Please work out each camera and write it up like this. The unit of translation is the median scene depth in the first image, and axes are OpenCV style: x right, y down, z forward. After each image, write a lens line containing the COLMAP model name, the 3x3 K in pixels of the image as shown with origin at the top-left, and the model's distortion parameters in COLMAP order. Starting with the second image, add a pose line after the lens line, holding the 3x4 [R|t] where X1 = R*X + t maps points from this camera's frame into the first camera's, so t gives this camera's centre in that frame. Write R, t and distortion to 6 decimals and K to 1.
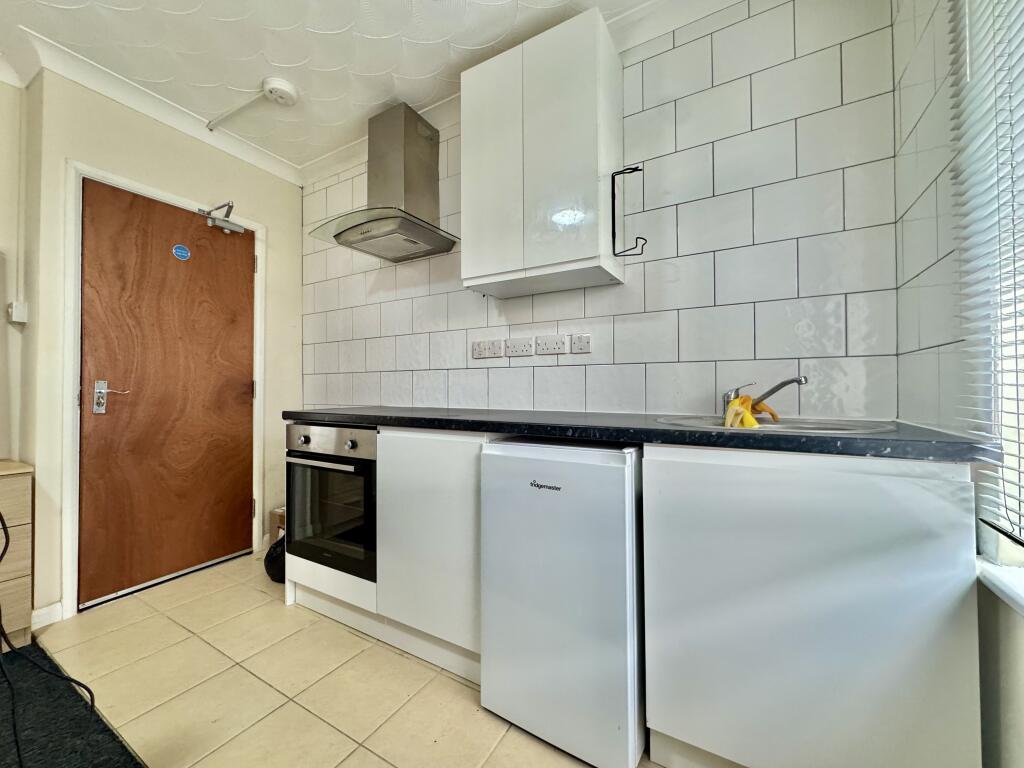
lens RADIAL K [[408.8, 0, 511.0], [0, 408.8, 384.5], [0, 0, 1]] dist [-0.004264, 0.000182]
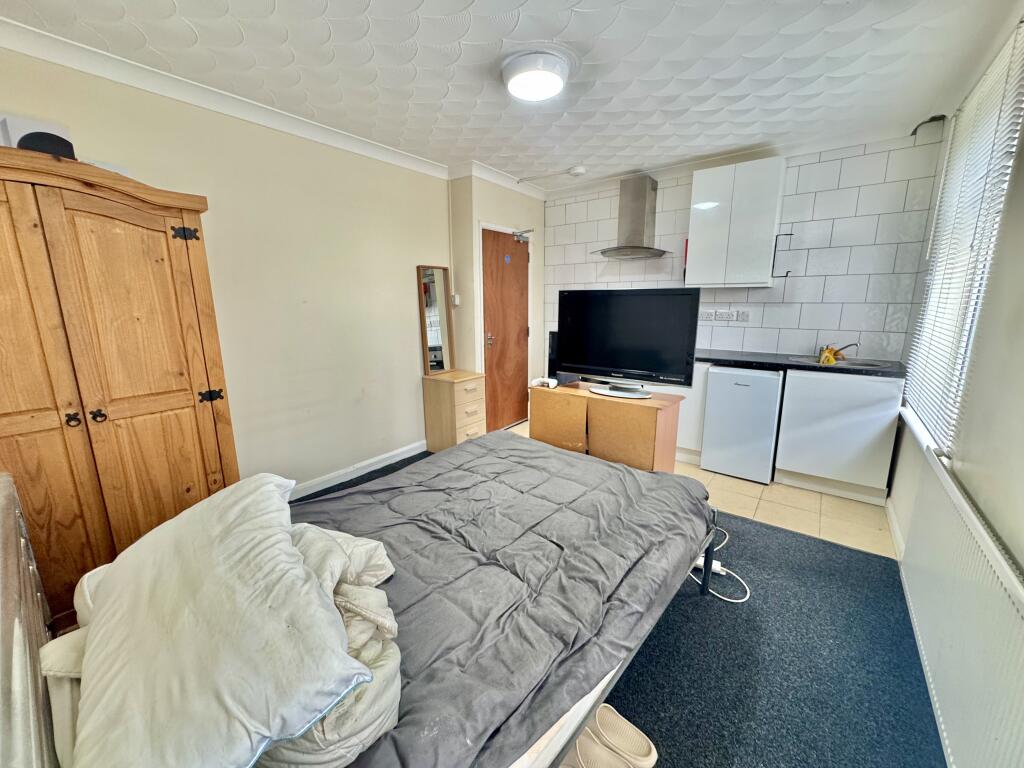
lens RADIAL K [[408.8, 0, 511.7], [0, 408.8, 383.0], [0, 0, 1]] dist [-0.004264, 0.000182]
pose [[0.990258, 0.024017, -0.137157, -0.642446], [0.004879, 0.978423, 0.206552, -0.194198], [0.139158, -0.205209, 0.968775, -1.095499]]
